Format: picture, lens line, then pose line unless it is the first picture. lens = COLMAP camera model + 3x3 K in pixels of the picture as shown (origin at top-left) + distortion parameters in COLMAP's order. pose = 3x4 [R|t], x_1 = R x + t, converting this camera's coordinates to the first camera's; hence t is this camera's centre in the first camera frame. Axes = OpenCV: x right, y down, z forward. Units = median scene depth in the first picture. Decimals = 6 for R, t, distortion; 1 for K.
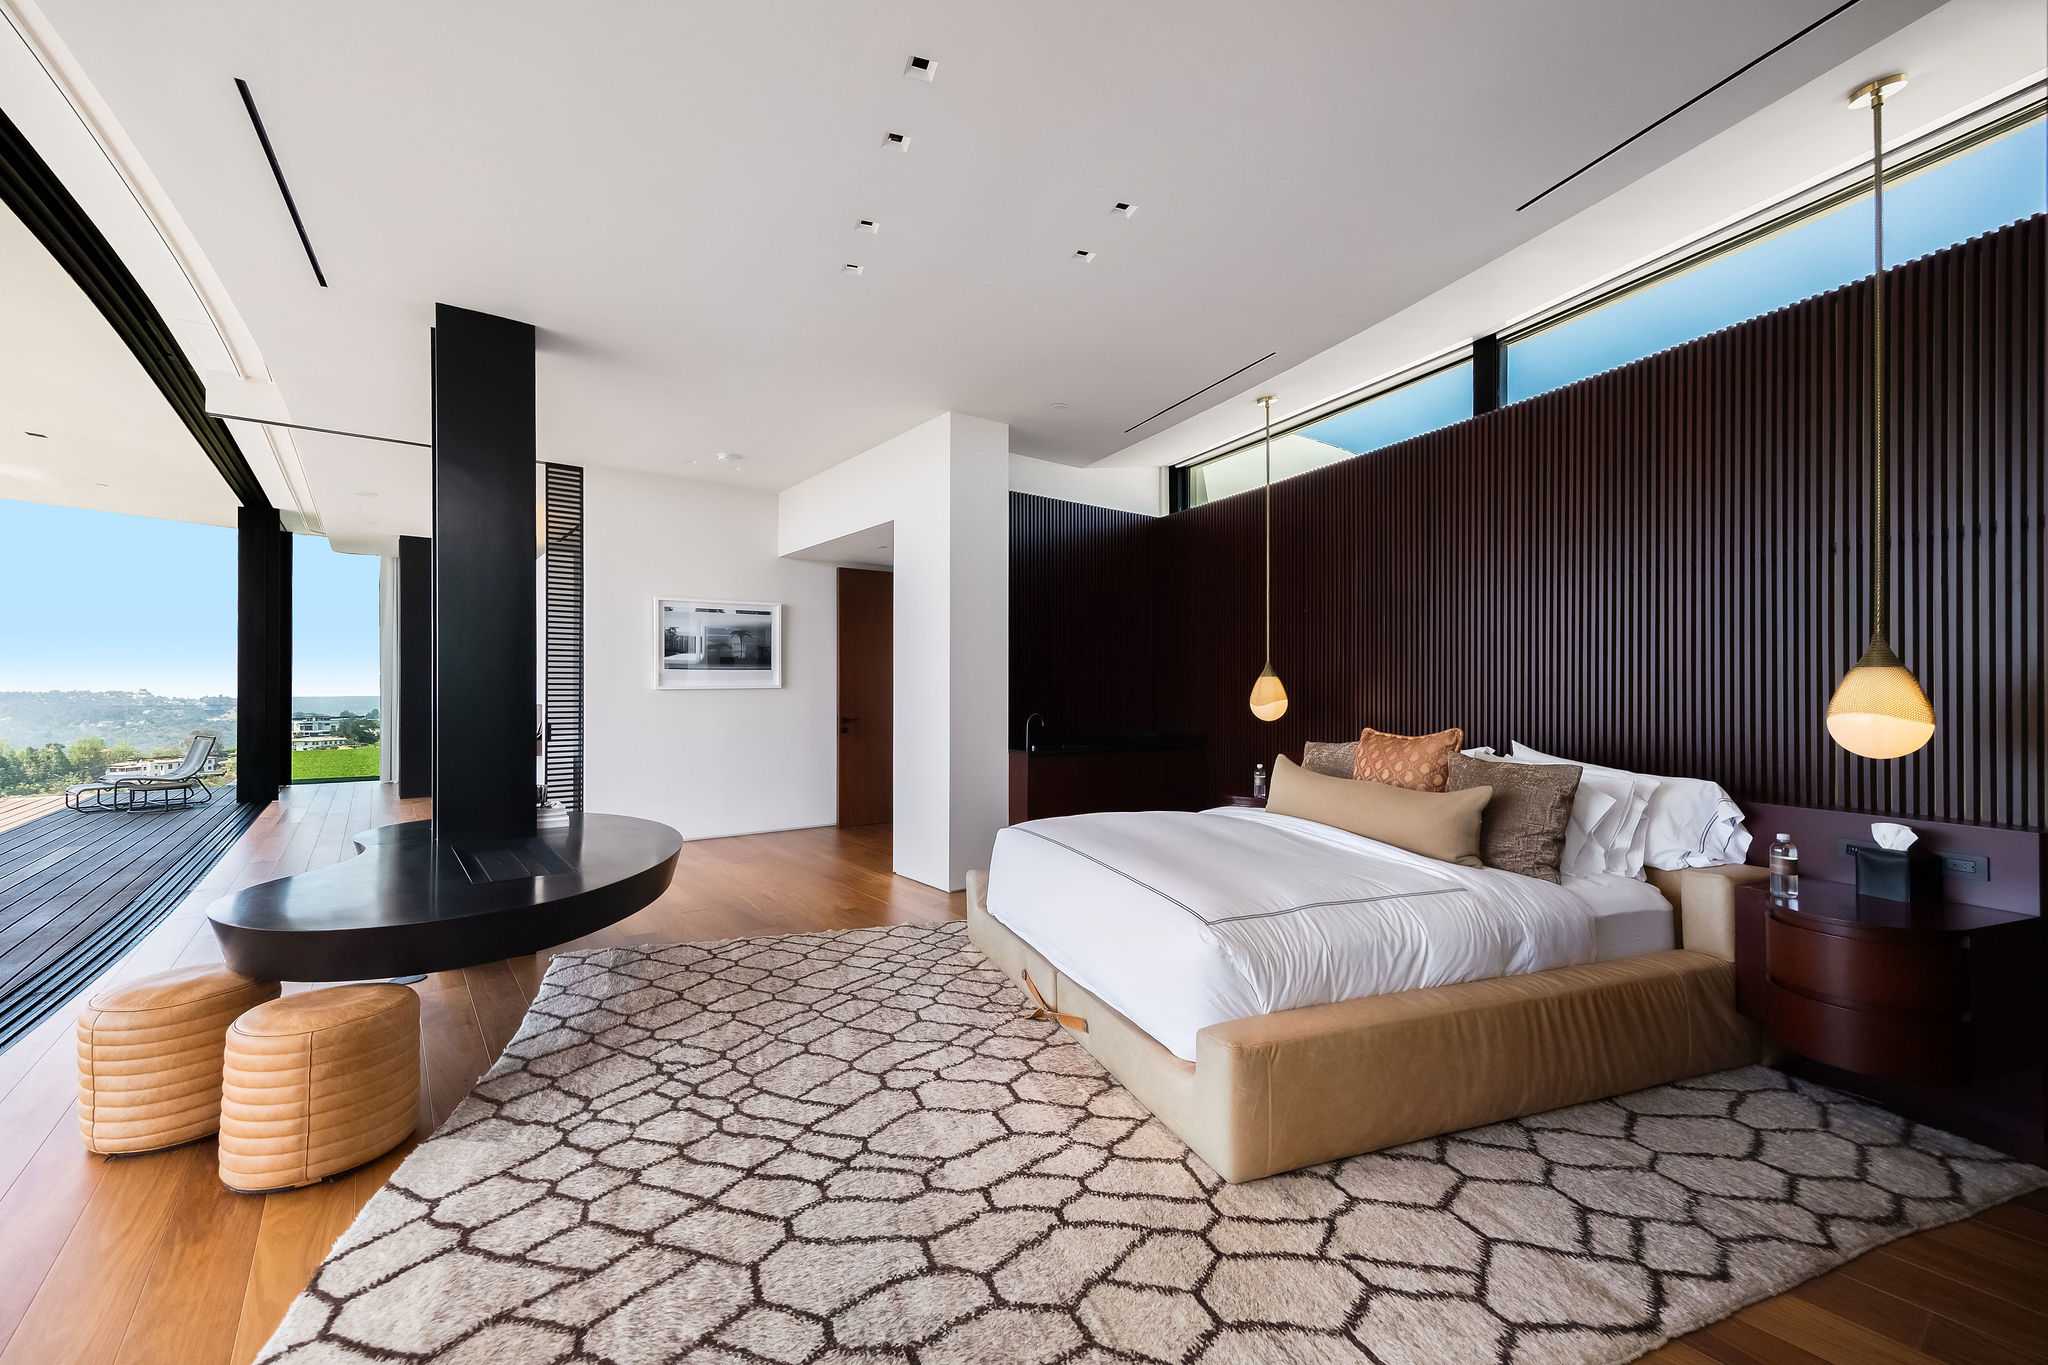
lens RADIAL K [[833.9, 0, 1021.0], [0, 833.9, 687.4], [0, 0, 1]] dist [0.013287, -0.000083]
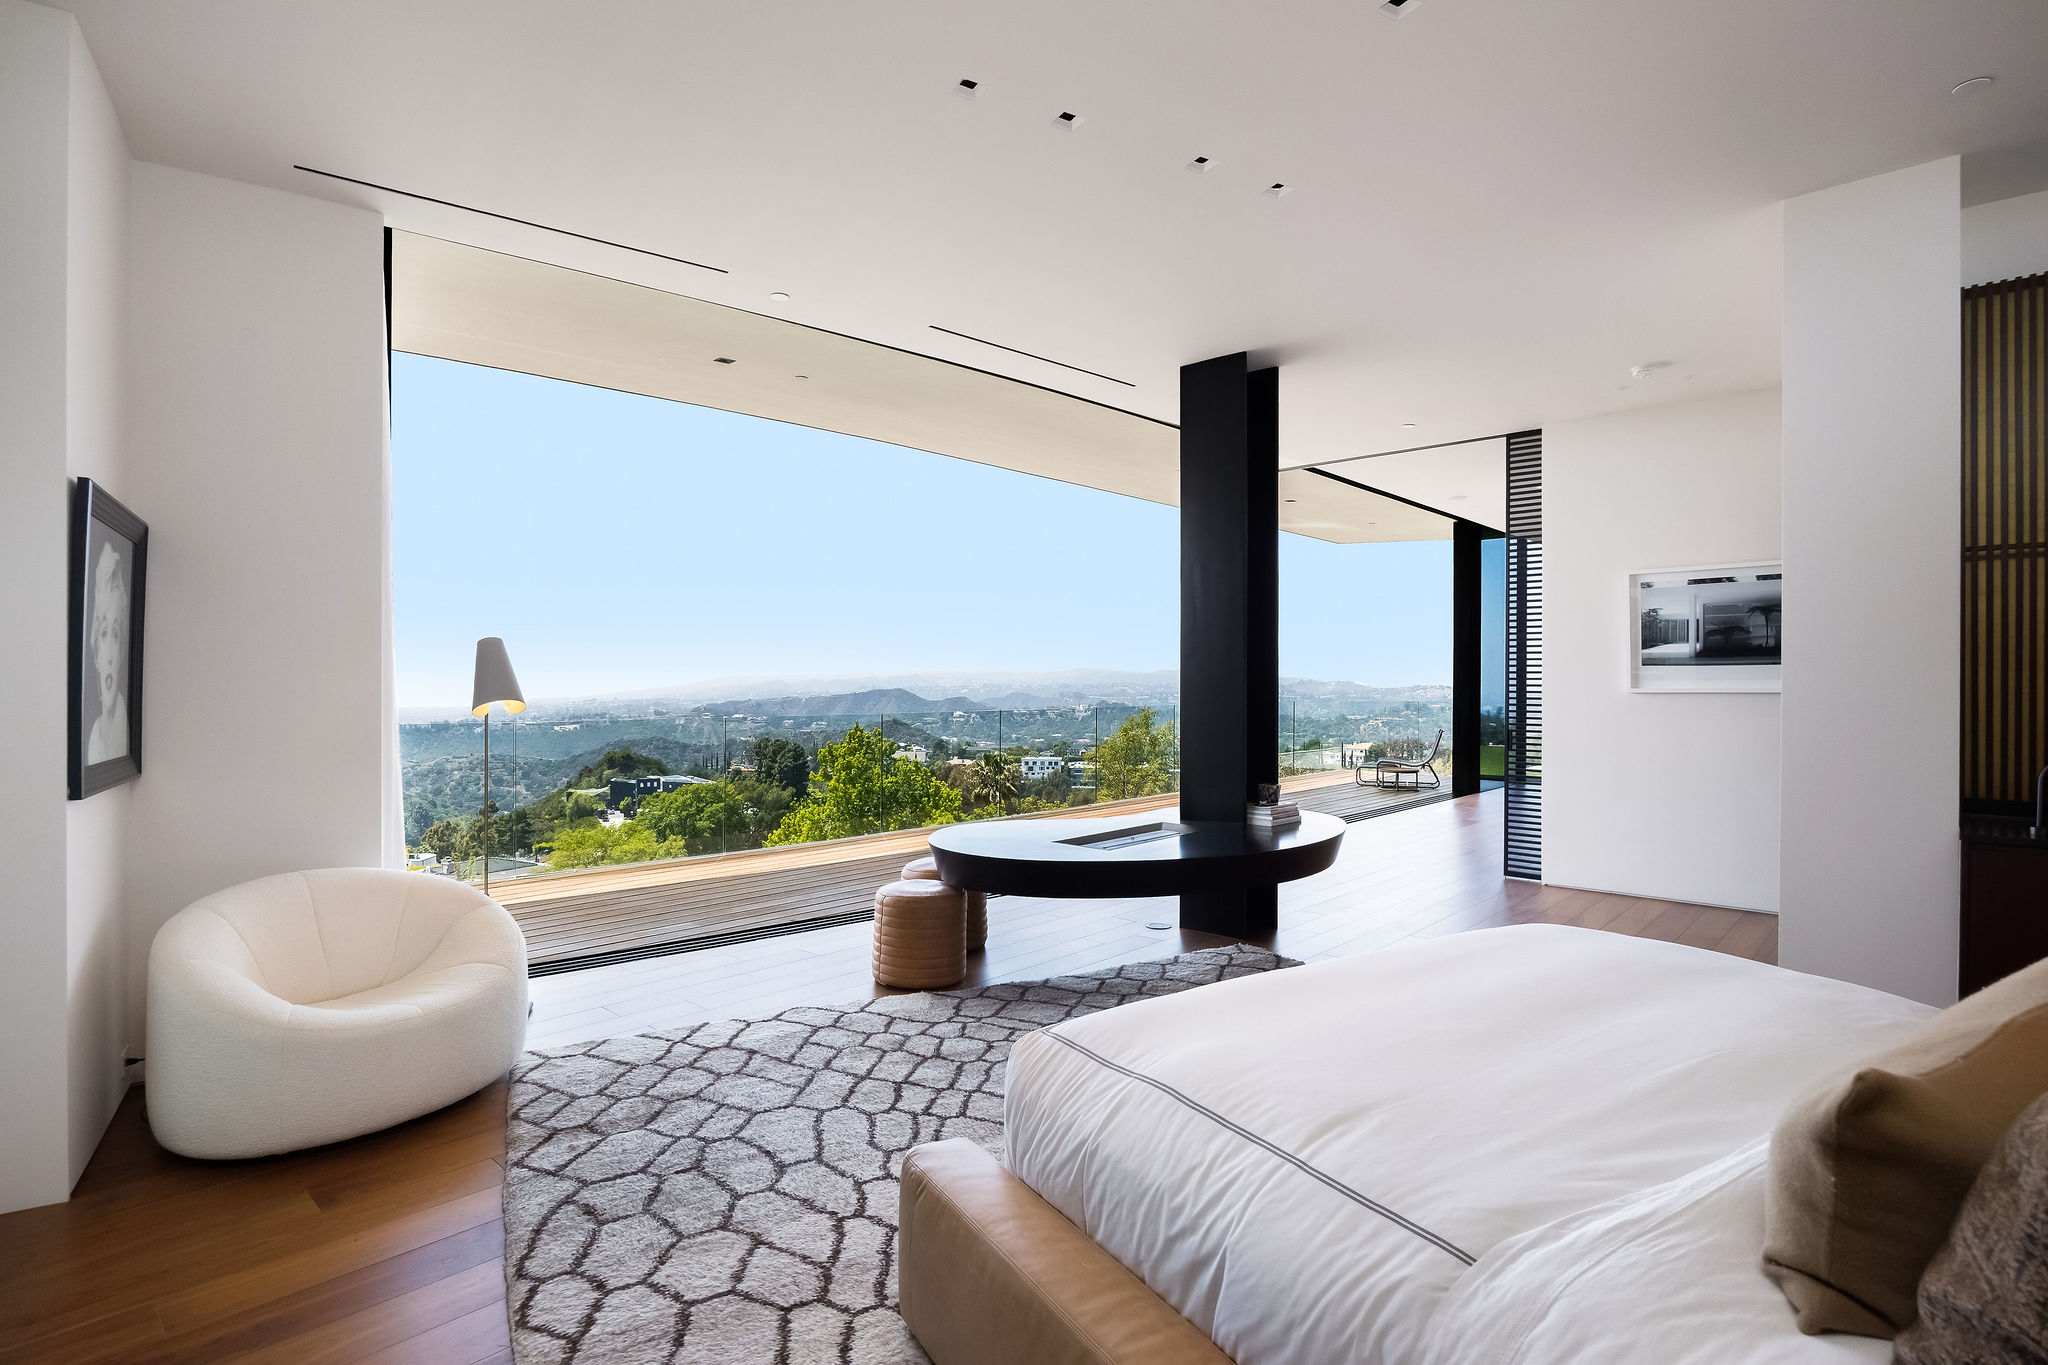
lens RADIAL K [[1017.4, 0, 1006.0], [0, 1017.4, 675.7], [0, 0, 1]] dist [-0.005386, -0.000363]
pose [[0.157765, -0.005231, -0.987463, 1.028858], [-0.003334, 0.999977, -0.005830, -0.015345], [0.987471, 0.004212, 0.157744, 0.784574]]
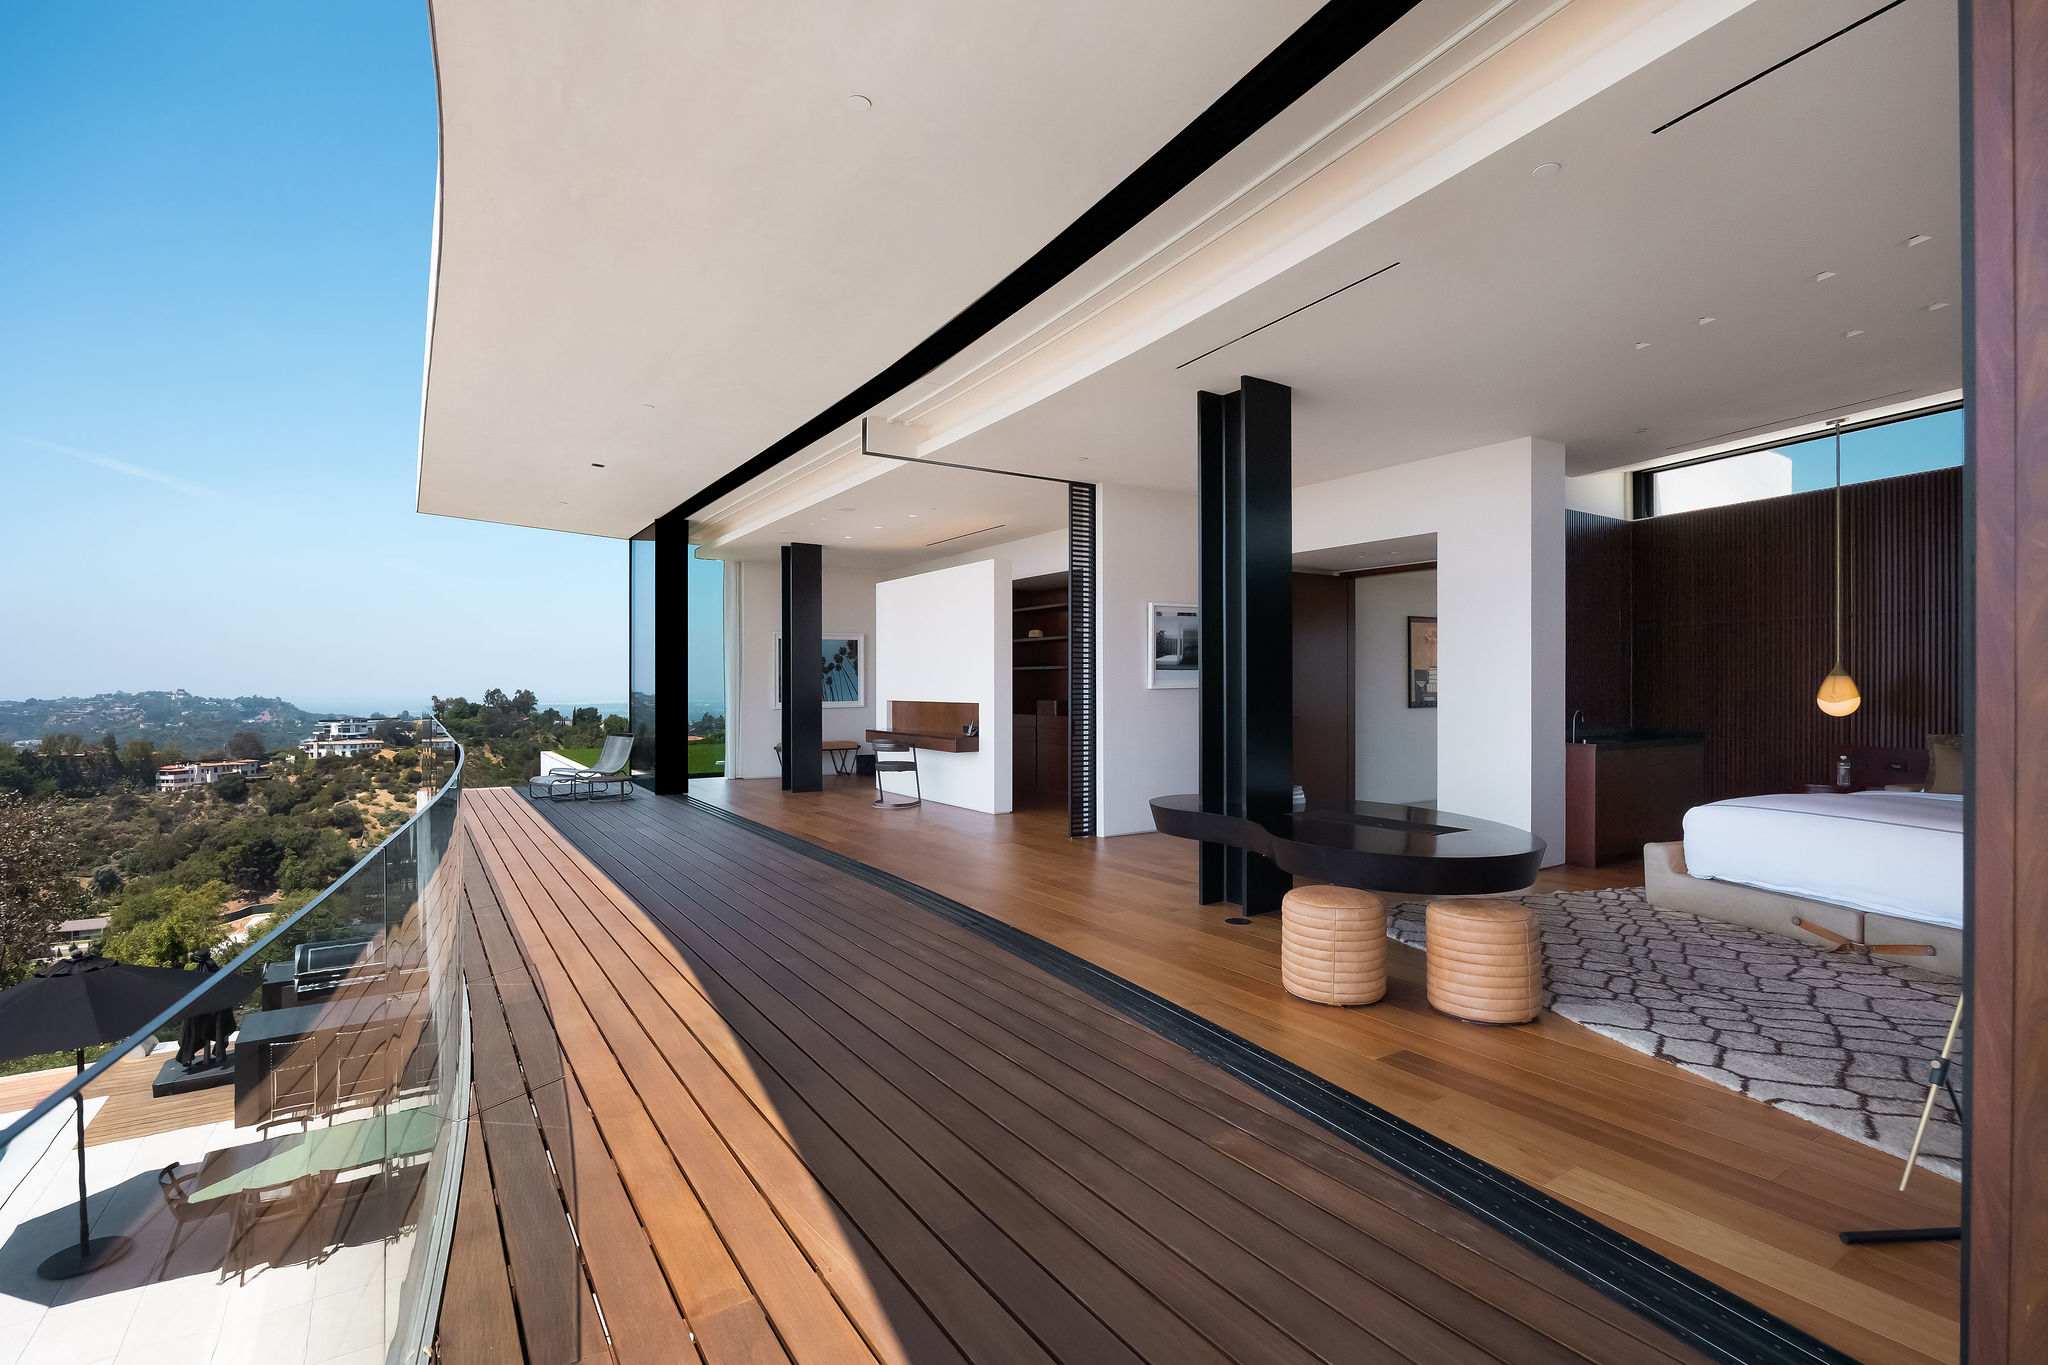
lens RADIAL K [[950.2, 0, 1026.1], [0, 950.2, 685.7], [0, 0, 1]] dist [-0.003274, 0.000115]
pose [[0.997736, -0.001312, -0.067236, -1.370302], [0.001282, 0.999999, -0.000501, -0.002330], [0.067237, 0.000413, 0.997737, -0.615623]]
